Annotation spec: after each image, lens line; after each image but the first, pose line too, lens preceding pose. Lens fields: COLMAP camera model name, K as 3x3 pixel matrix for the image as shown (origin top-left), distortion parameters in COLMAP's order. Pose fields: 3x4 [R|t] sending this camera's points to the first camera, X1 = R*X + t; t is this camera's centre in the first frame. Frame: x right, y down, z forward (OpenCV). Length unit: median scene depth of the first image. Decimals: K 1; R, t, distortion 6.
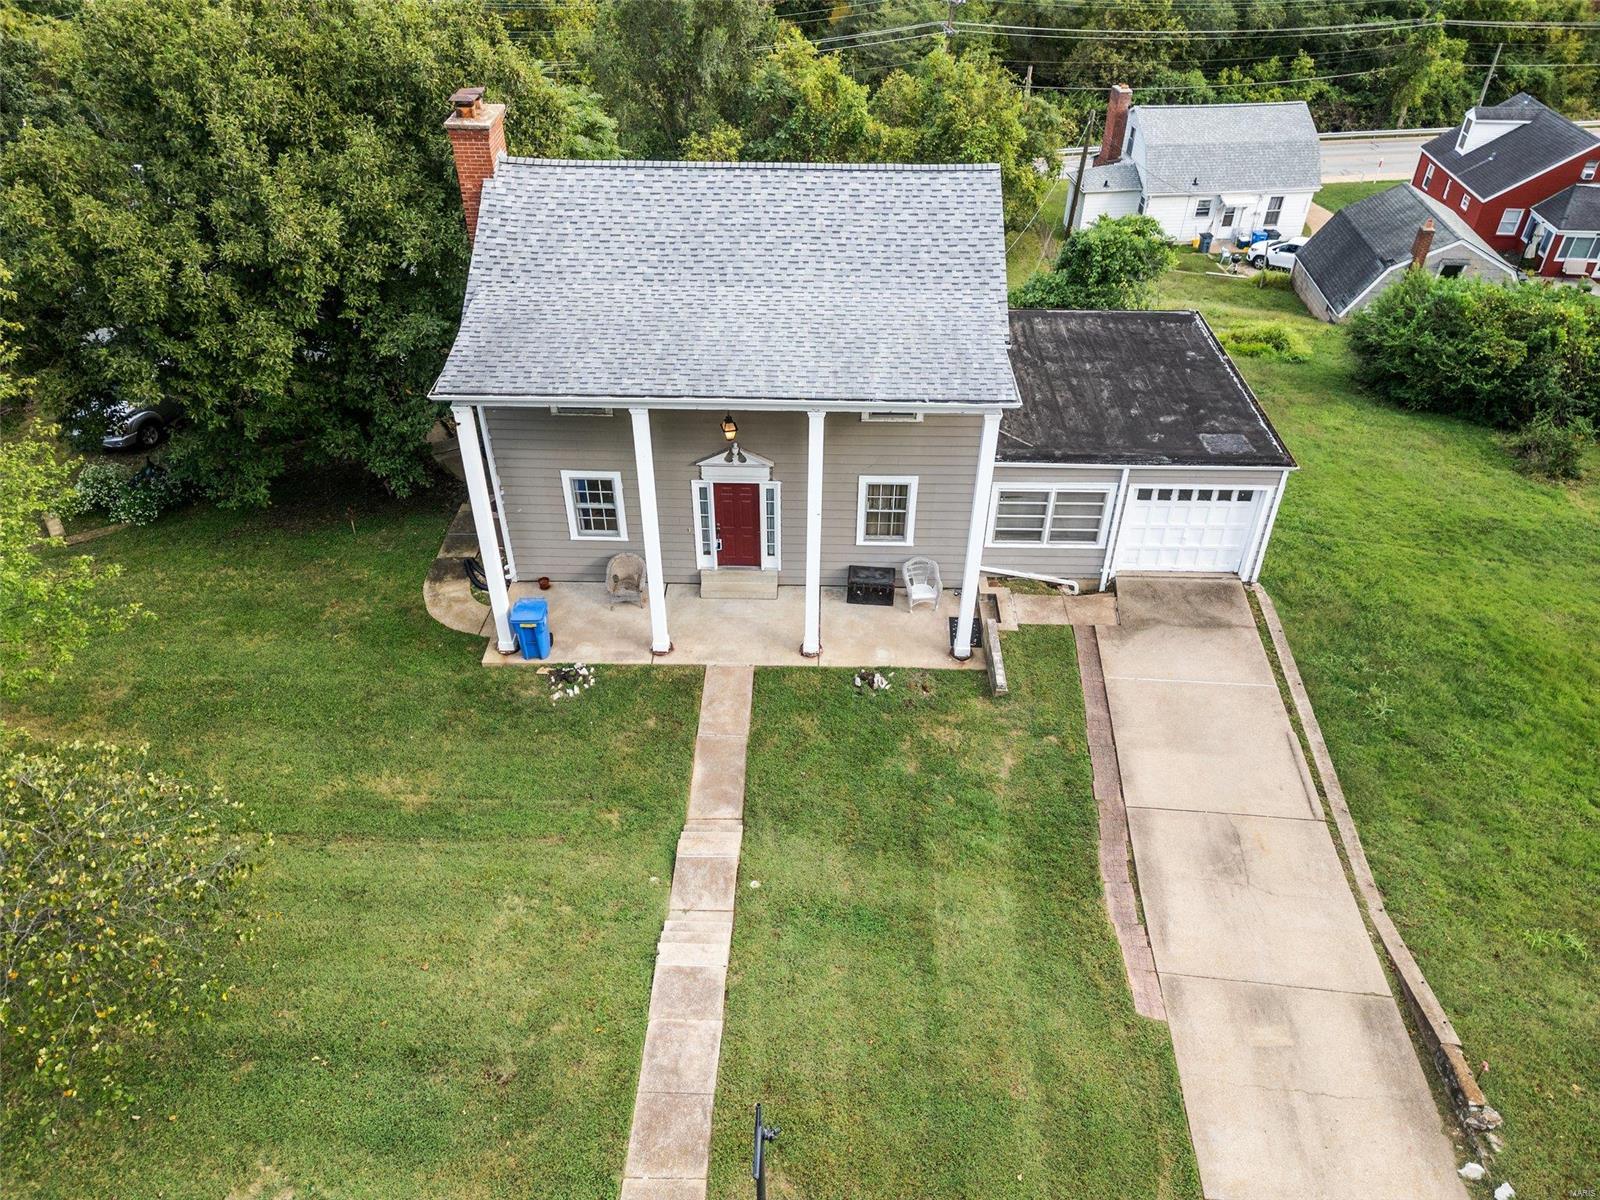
lens RADIAL K [[1109.6, 0, 795.8], [0, 1109.6, 587.8], [0, 0, 1]] dist [0.112071, -0.117544]
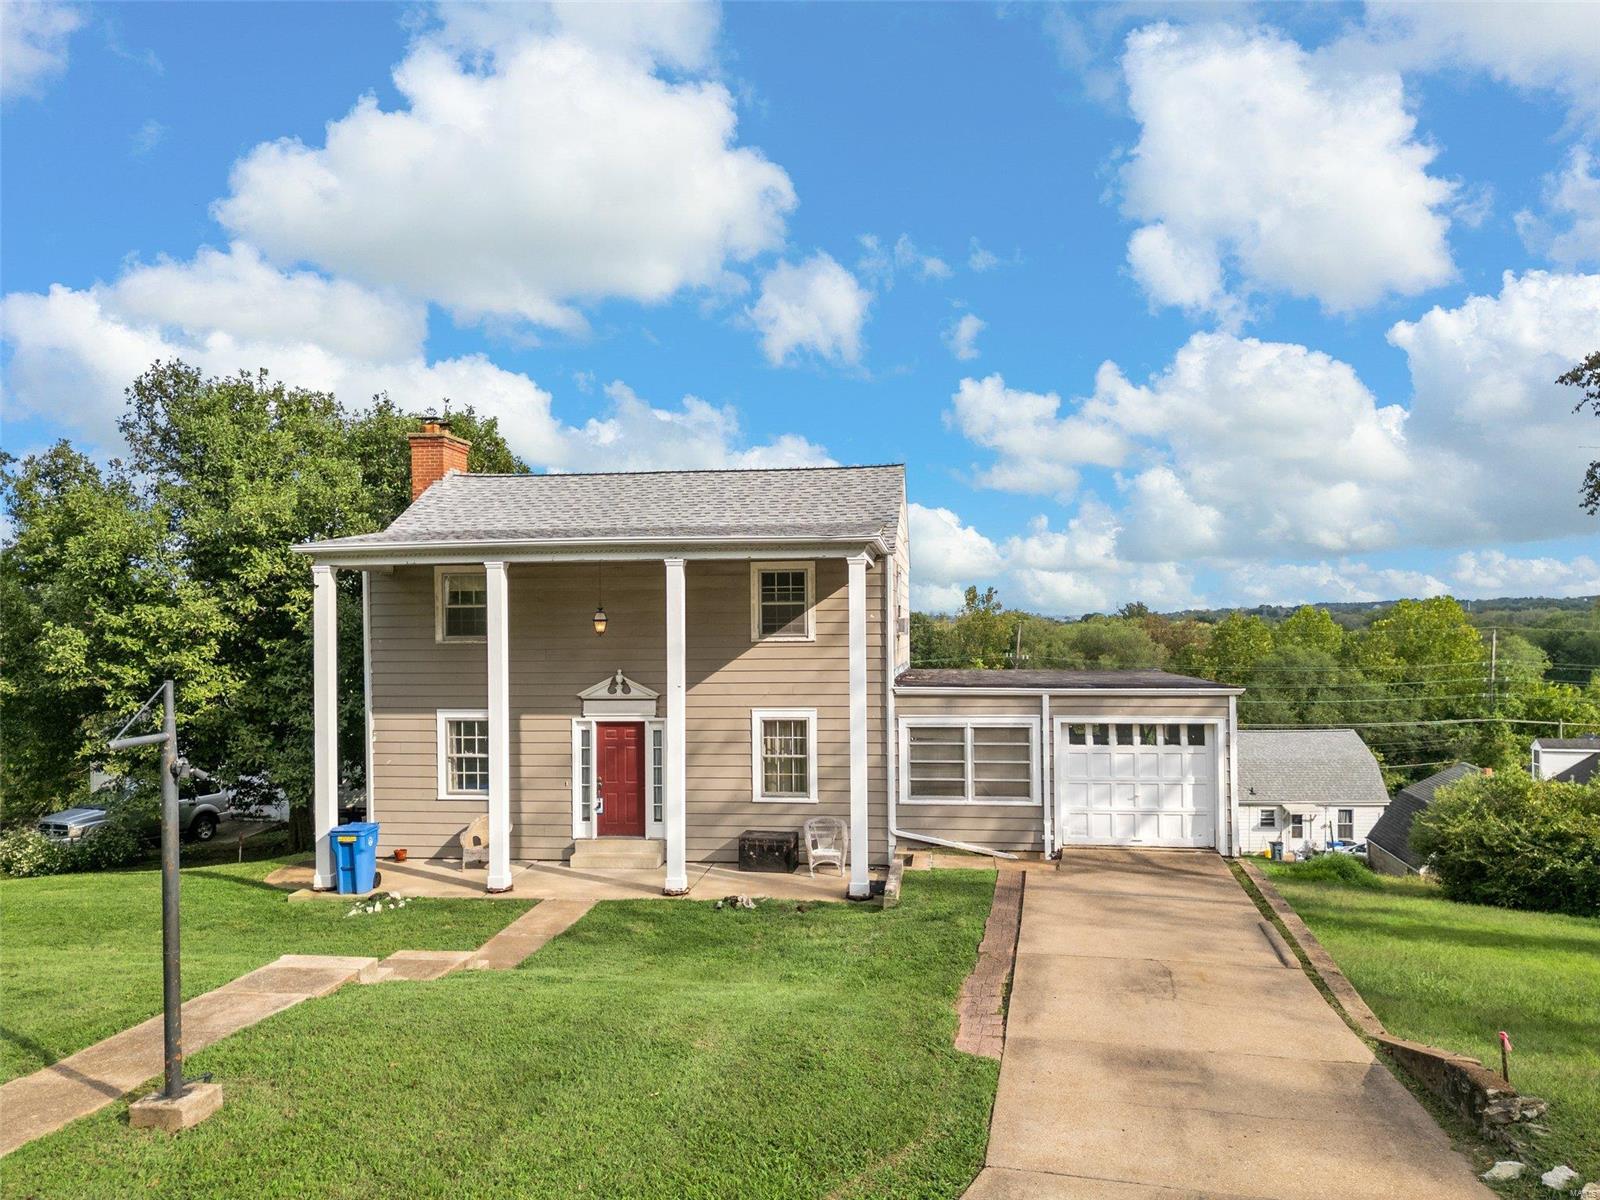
lens RADIAL K [[1124.1, 0, 794.5], [0, 1124.1, 631.8], [0, 0, 1]] dist [0.119026, -0.142808]
pose [[0.993347, -0.010662, -0.114668, 0.194549], [-0.059934, 0.802372, -0.593807, 0.386004], [0.098337, 0.596729, 0.796395, 0.228949]]
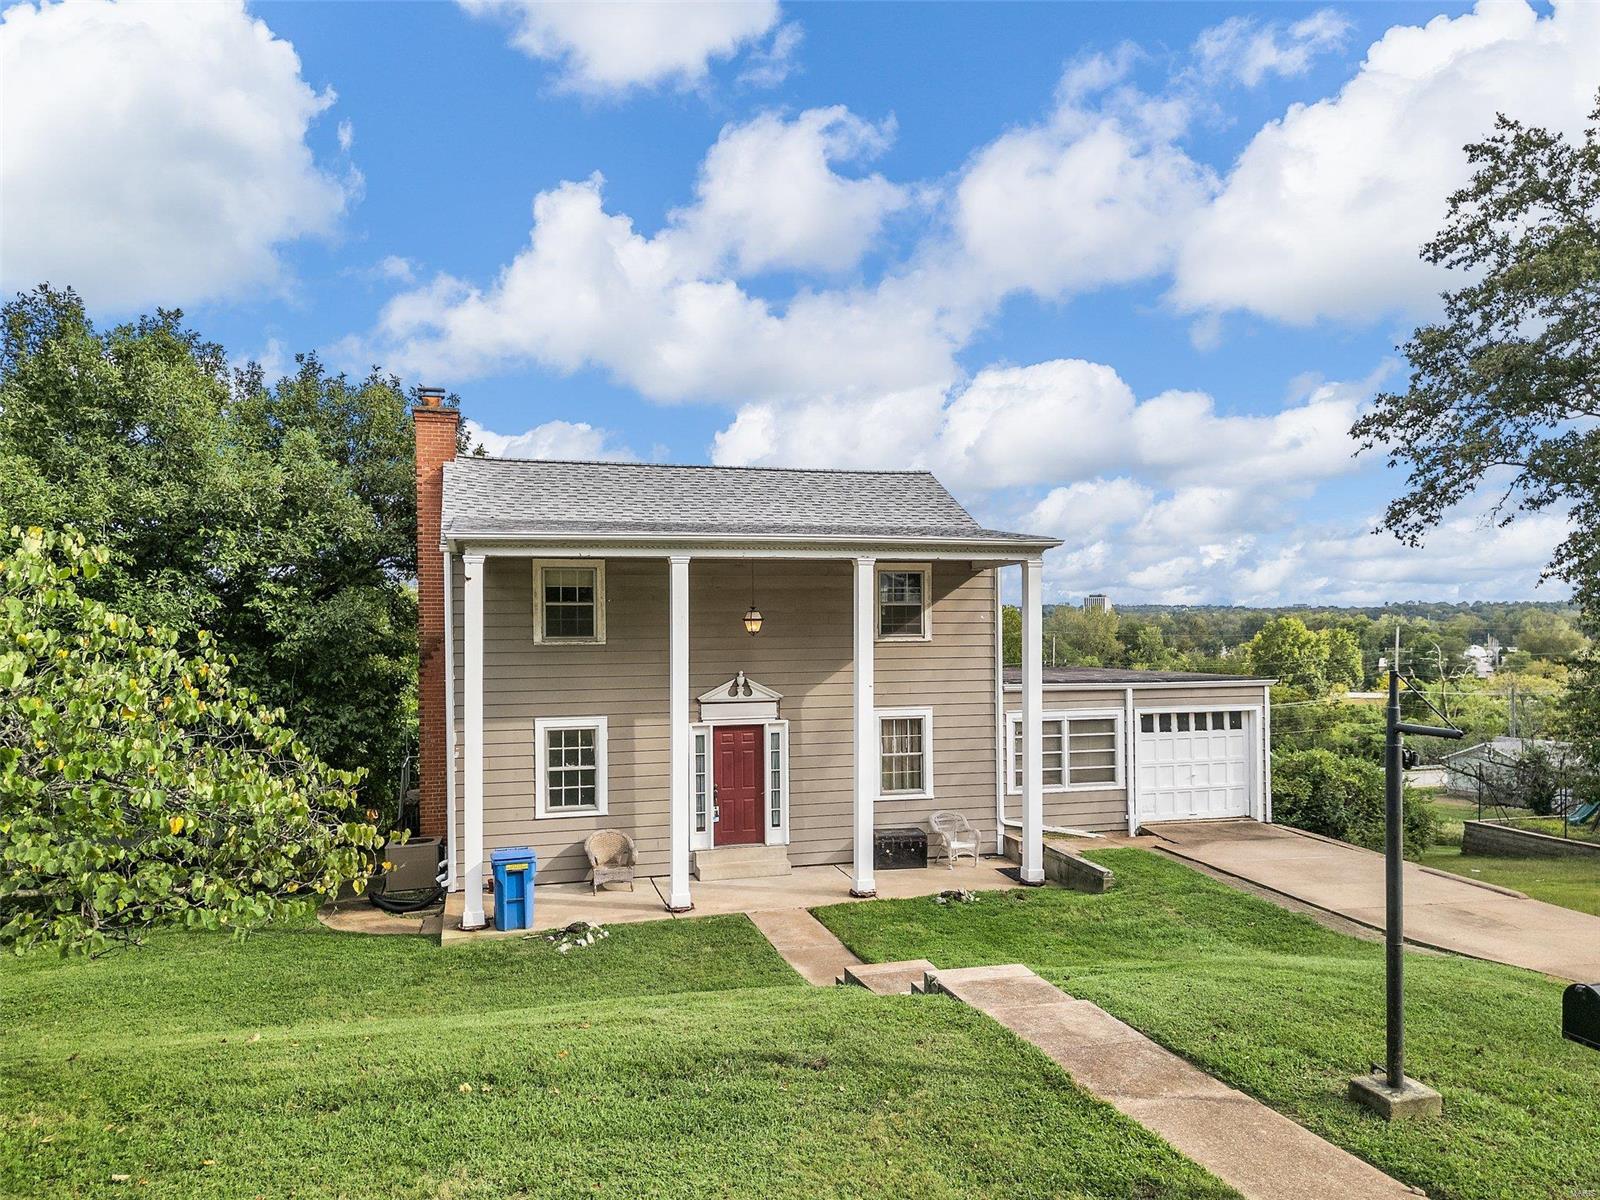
lens RADIAL K [[1124.1, 0, 794.5], [0, 1124.1, 631.8], [0, 0, 1]] dist [0.119026, -0.142808]
pose [[0.957330, -0.010769, 0.288795, -0.266254], [0.181739, 0.799408, -0.572641, 0.361197], [-0.224698, 0.600692, 0.767255, 0.260960]]
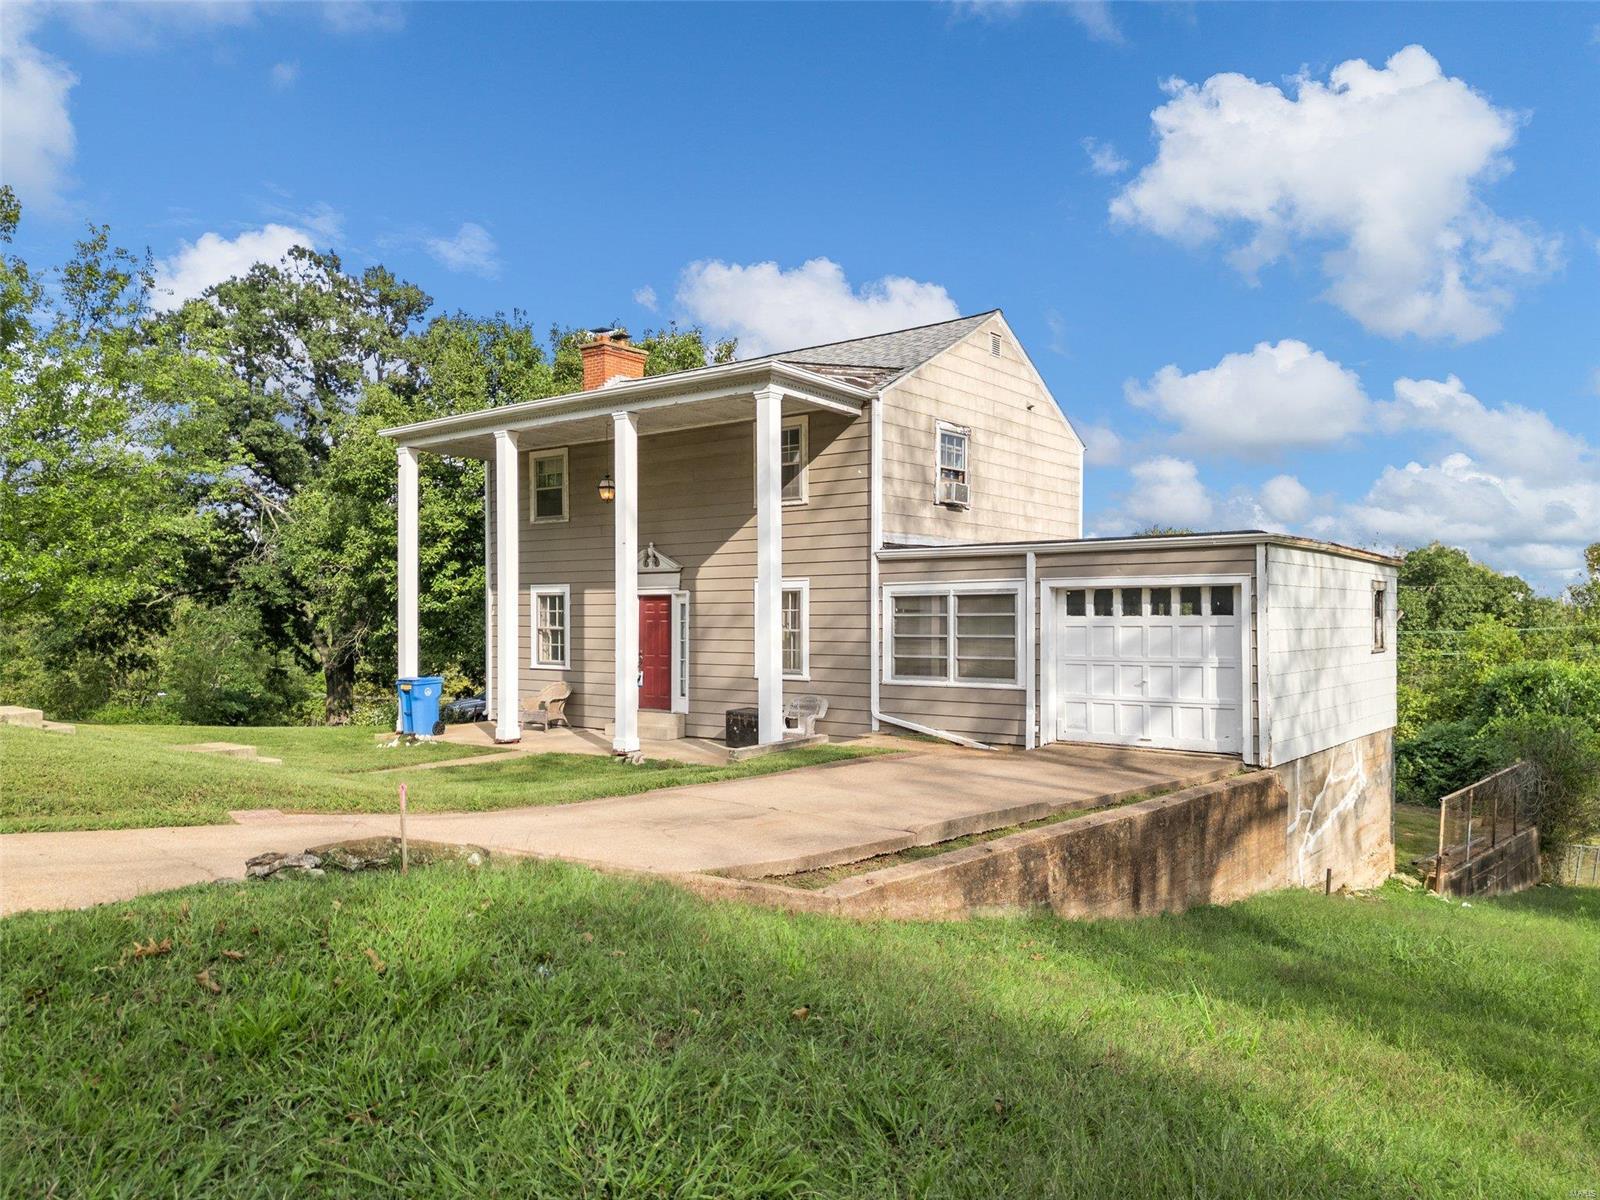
lens RADIAL K [[1107.7, 0, 793.8], [0, 1107.7, 599.4], [0, 0, 1]] dist [0.073262, -0.067488]
pose [[0.797783, -0.010815, -0.602847, 0.584797], [-0.361845, 0.791185, -0.493045, 0.314357], [0.482296, 0.611481, 0.627281, 0.482083]]
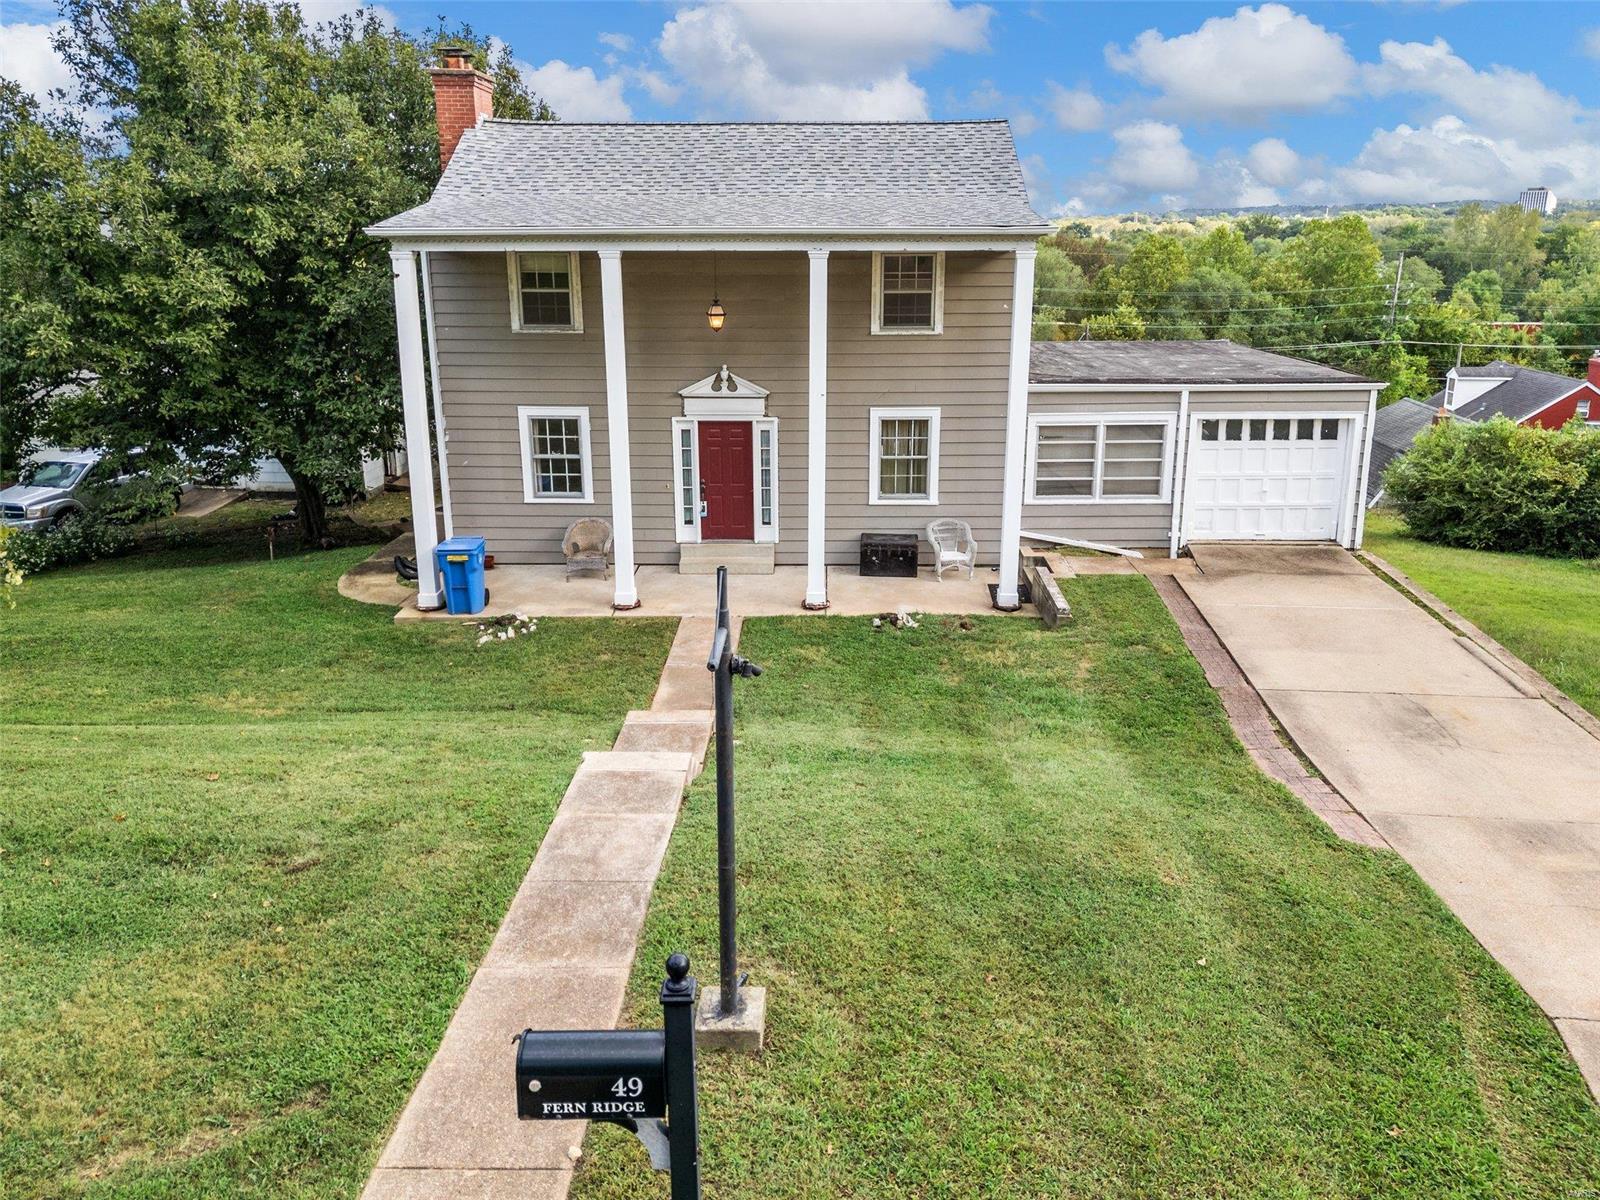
lens RADIAL K [[1137.0, 0, 802.6], [0, 1137.0, 513.2], [0, 0, 1]] dist [0.102552, -0.098883]
pose [[0.999976, -0.006274, 0.002796, 0.002467], [0.006868, 0.919481, -0.393074, 0.309120], [-0.000104, 0.393083, 0.919503, 0.229006]]
